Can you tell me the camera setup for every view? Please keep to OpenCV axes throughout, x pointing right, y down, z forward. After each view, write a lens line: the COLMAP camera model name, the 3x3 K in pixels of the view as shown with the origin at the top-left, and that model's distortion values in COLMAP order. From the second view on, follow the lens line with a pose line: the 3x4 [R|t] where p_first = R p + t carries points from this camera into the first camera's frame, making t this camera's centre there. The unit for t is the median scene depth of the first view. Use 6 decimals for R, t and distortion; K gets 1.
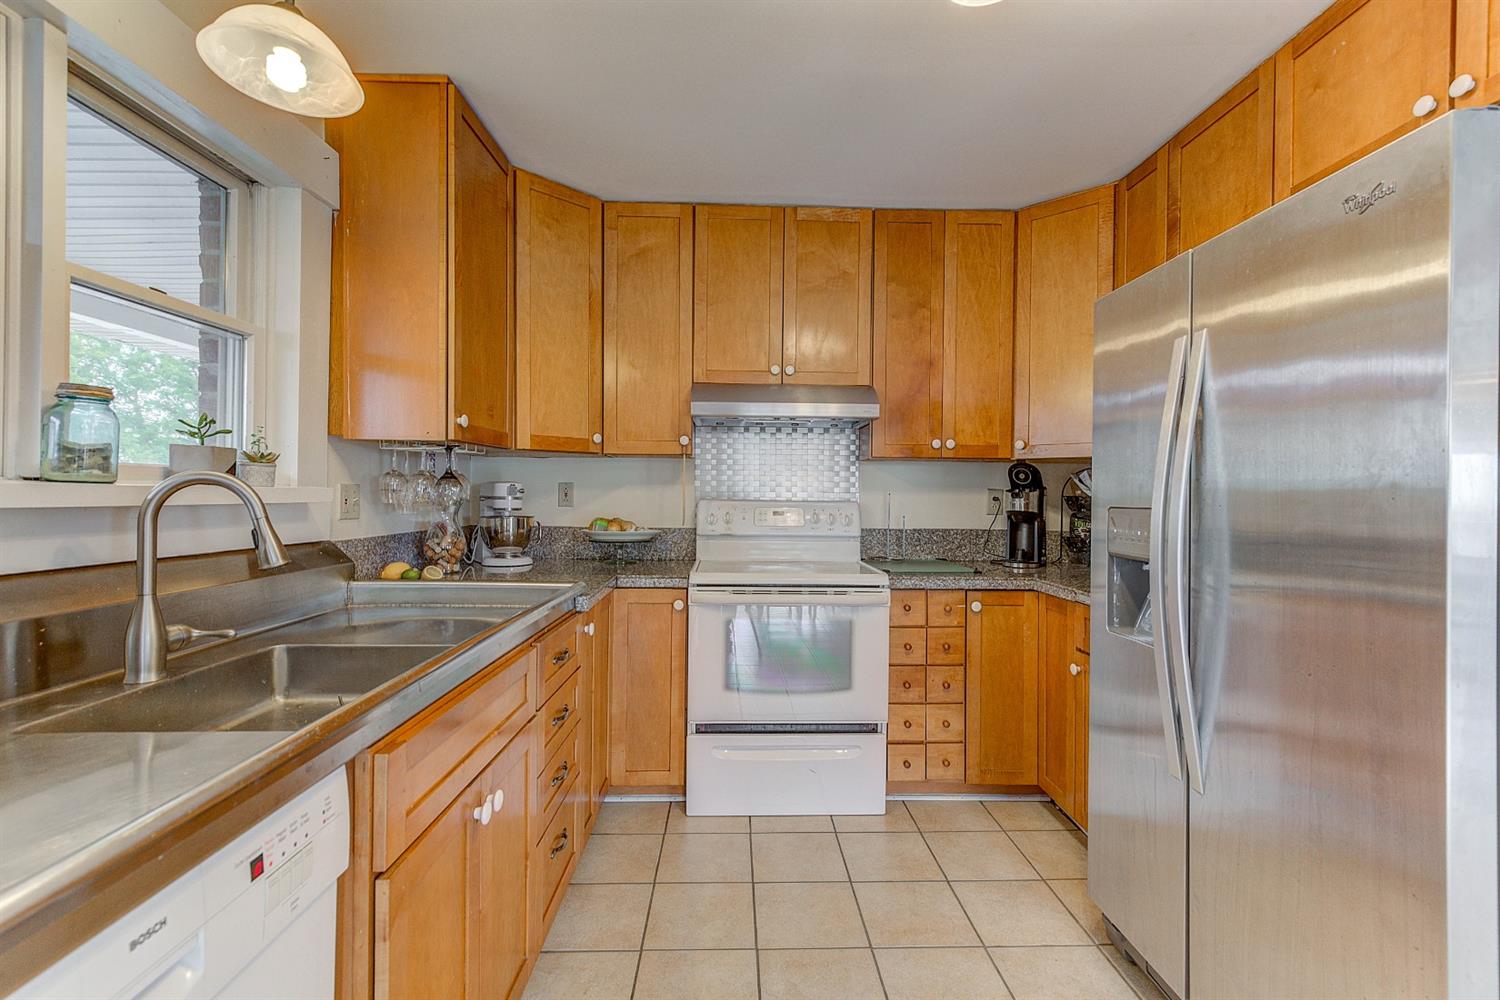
lens RADIAL K [[673.4, 0, 756.6], [0, 673.4, 495.2], [0, 0, 1]] dist [0.002938, 0.001101]
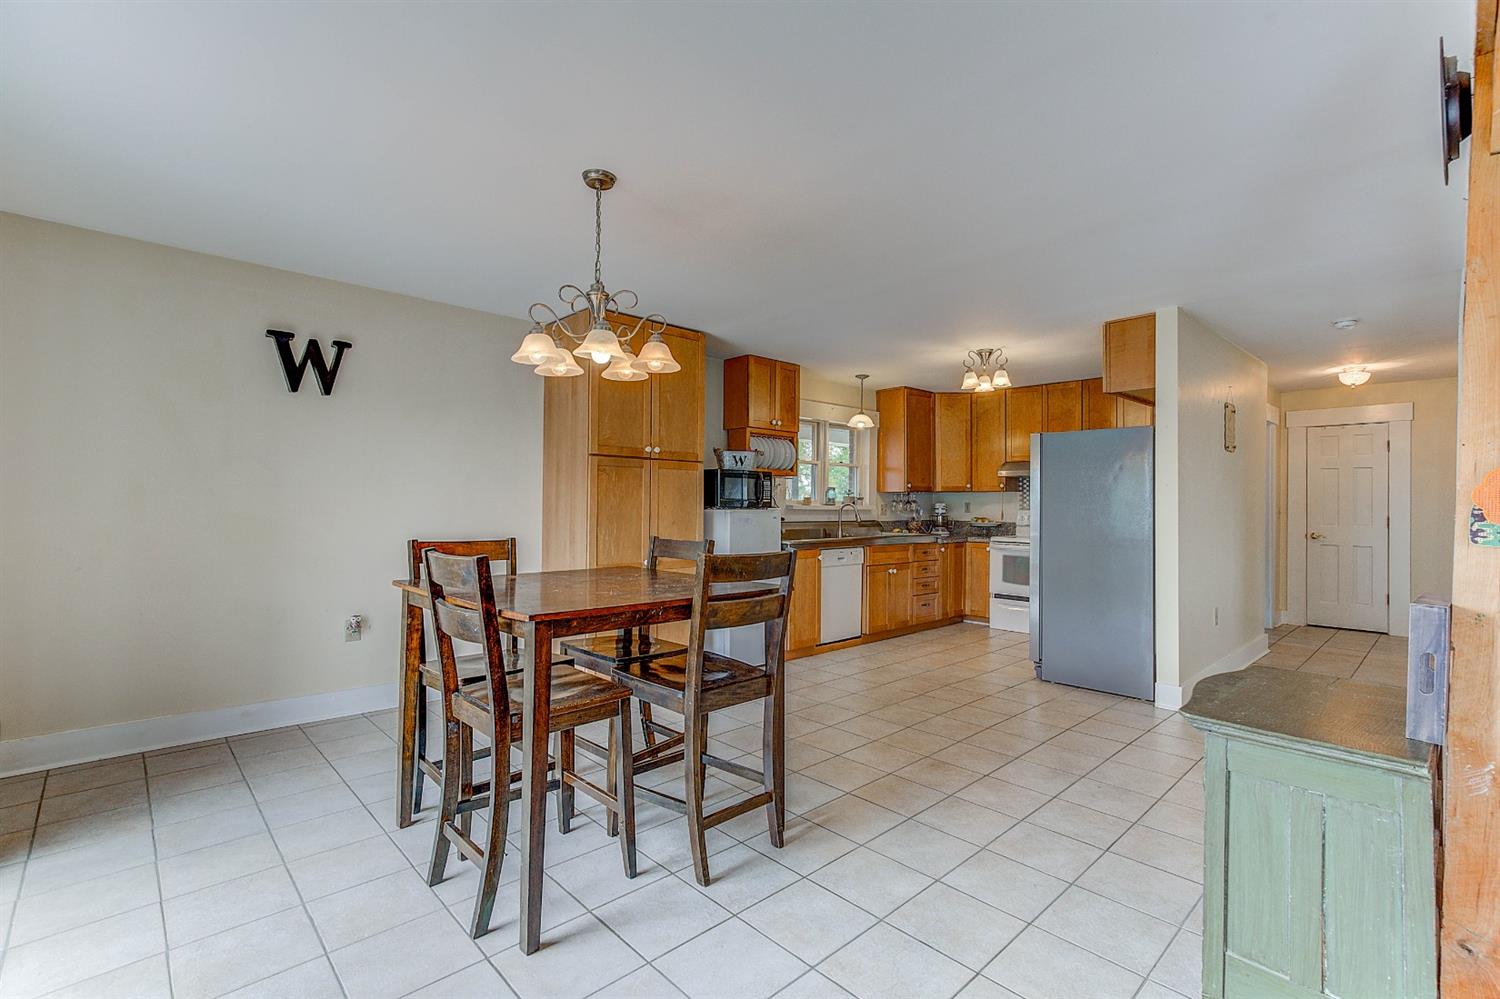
lens RADIAL K [[673.4, 0, 757.5], [0, 673.4, 501.3], [0, 0, 1]] dist [0.002938, 0.001101]
pose [[0.663116, -0.004659, -0.748502, 1.412532], [-0.001440, 0.999971, -0.007500, -0.005976], [0.748515, 0.006052, 0.663090, -1.608158]]
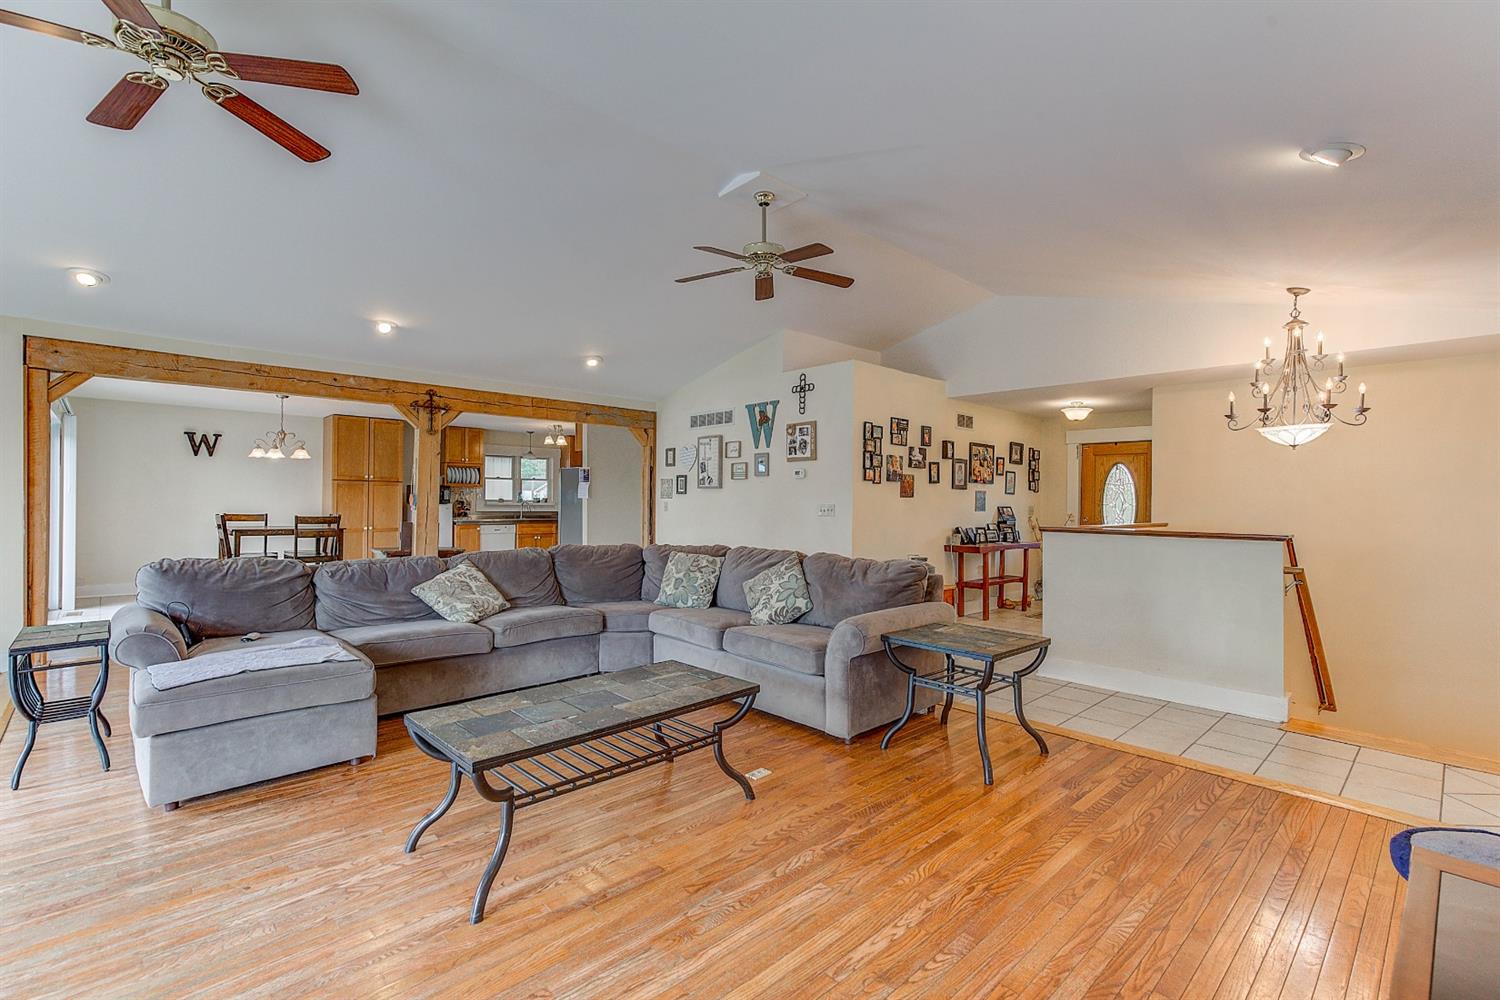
lens RADIAL K [[673.4, 0, 754.4], [0, 673.4, 506.5], [0, 0, 1]] dist [0.002938, 0.001101]
pose [[0.657321, 0.009505, -0.753551, 4.532410], [-0.008225, 0.999951, 0.005439, -0.025743], [0.753566, 0.002623, 0.657367, -1.509339]]
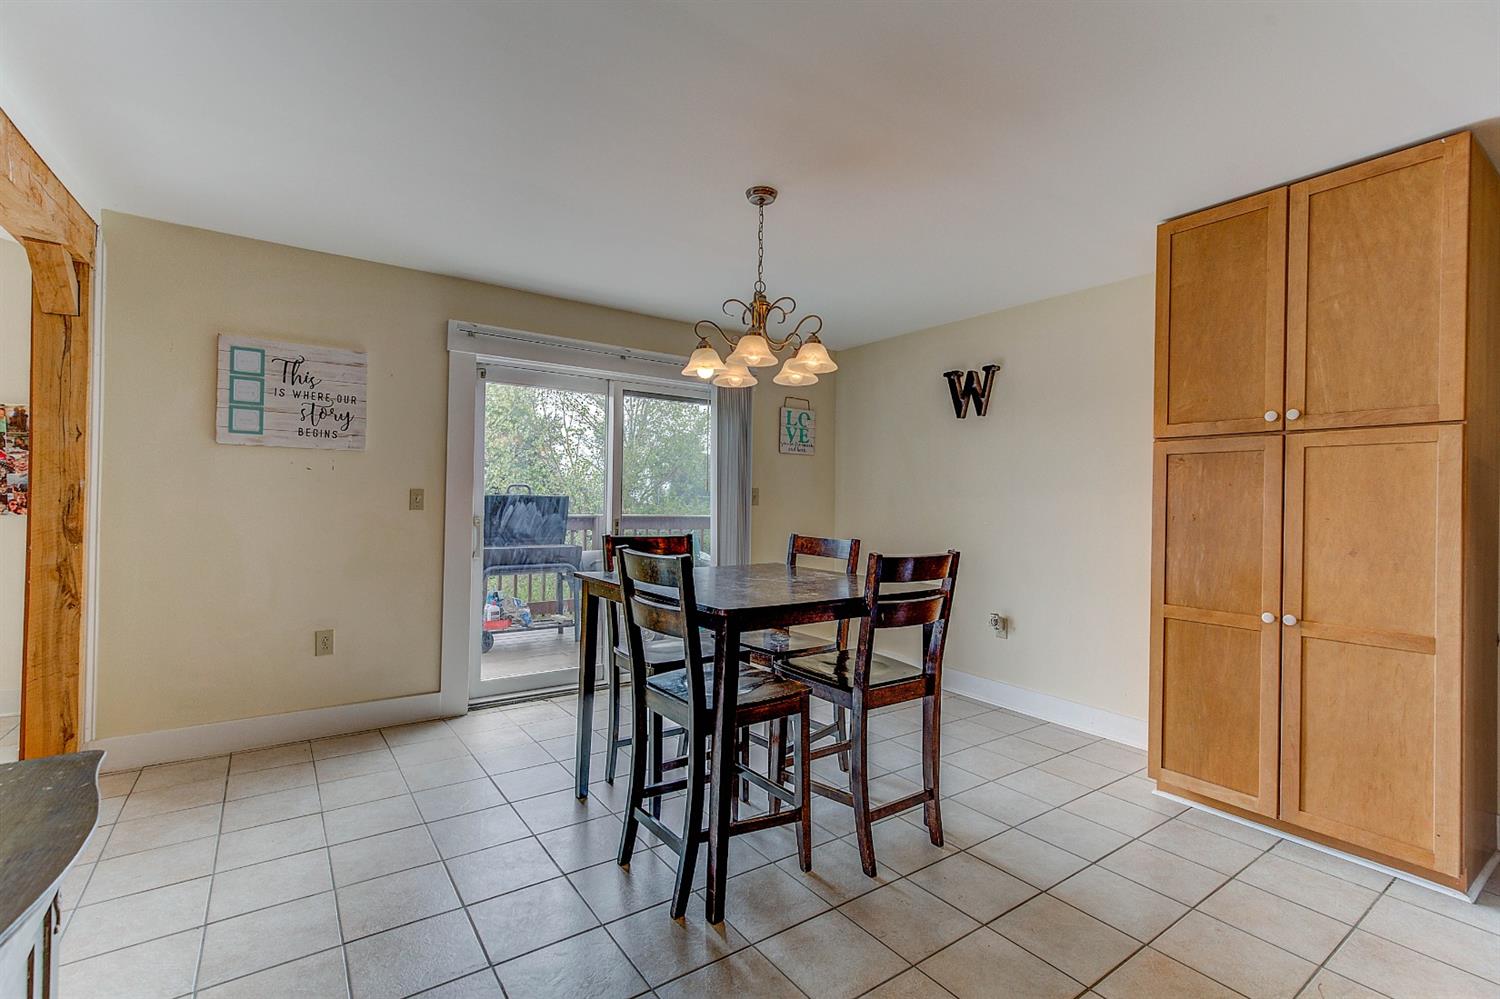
lens RADIAL K [[673.4, 0, 752.1], [0, 673.4, 497.6], [0, 0, 1]] dist [0.002938, 0.001101]
pose [[-0.838919, -0.024249, -0.543716, 1.055101], [-0.018649, 0.999701, -0.015811, -0.005922], [0.543937, -0.003125, -0.839120, -0.117052]]
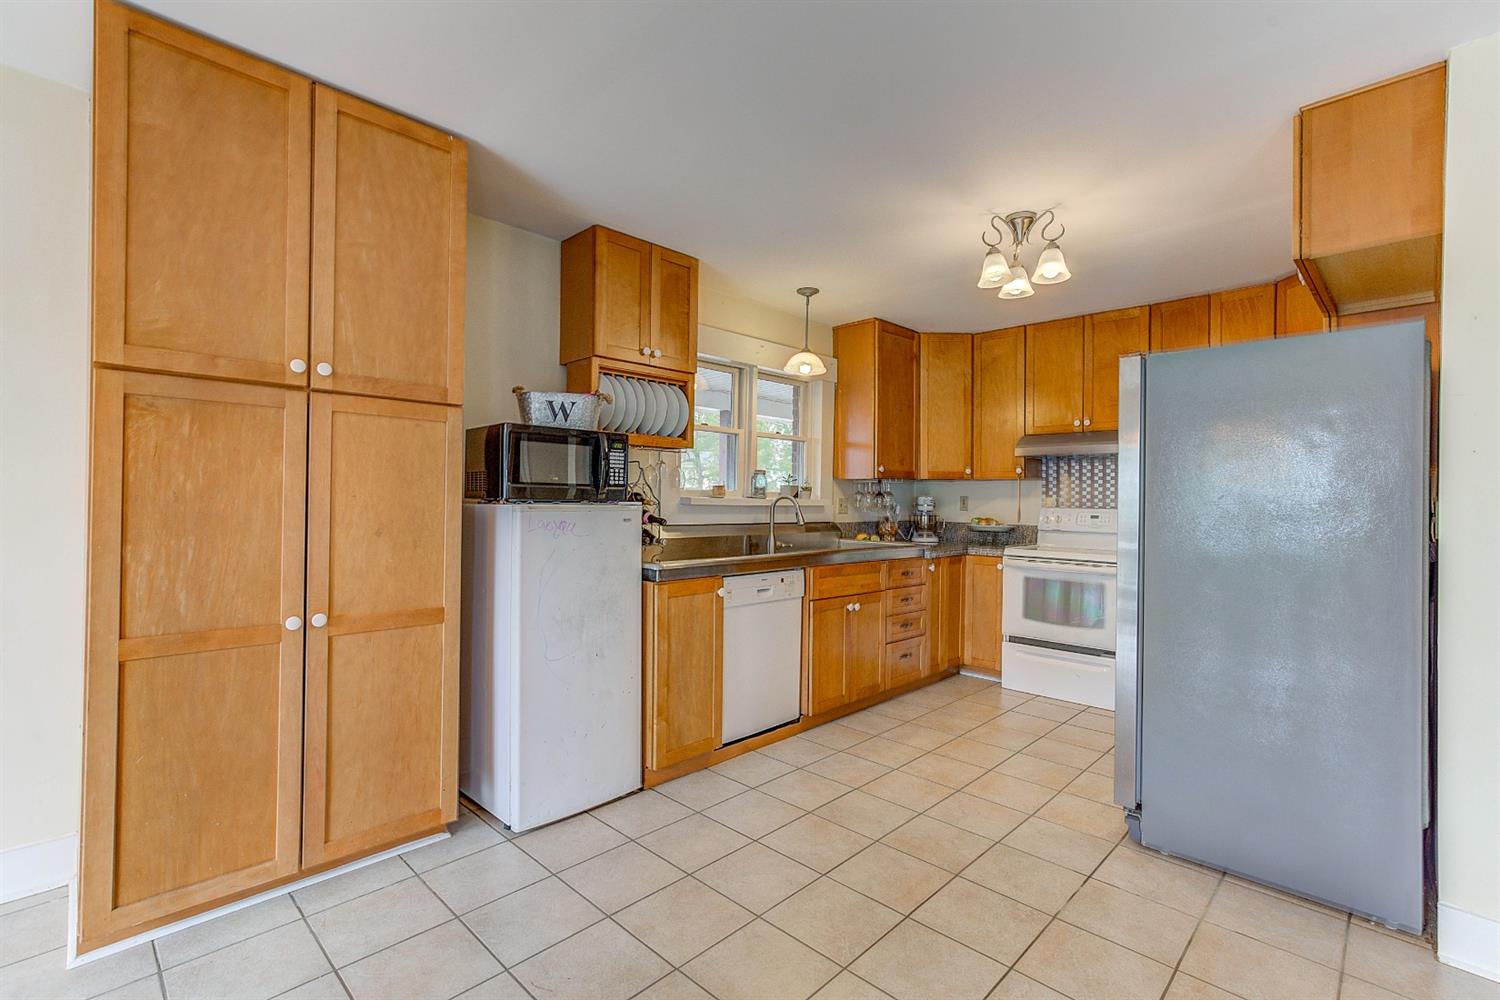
lens RADIAL K [[673.4, 0, 753.6], [0, 673.4, 501.5], [0, 0, 1]] dist [0.002938, 0.001101]
pose [[0.690520, 0.004374, -0.723300, 0.781450], [-0.006081, 0.999981, 0.000242, -0.002678], [0.723288, 0.004231, 0.690534, -0.740669]]
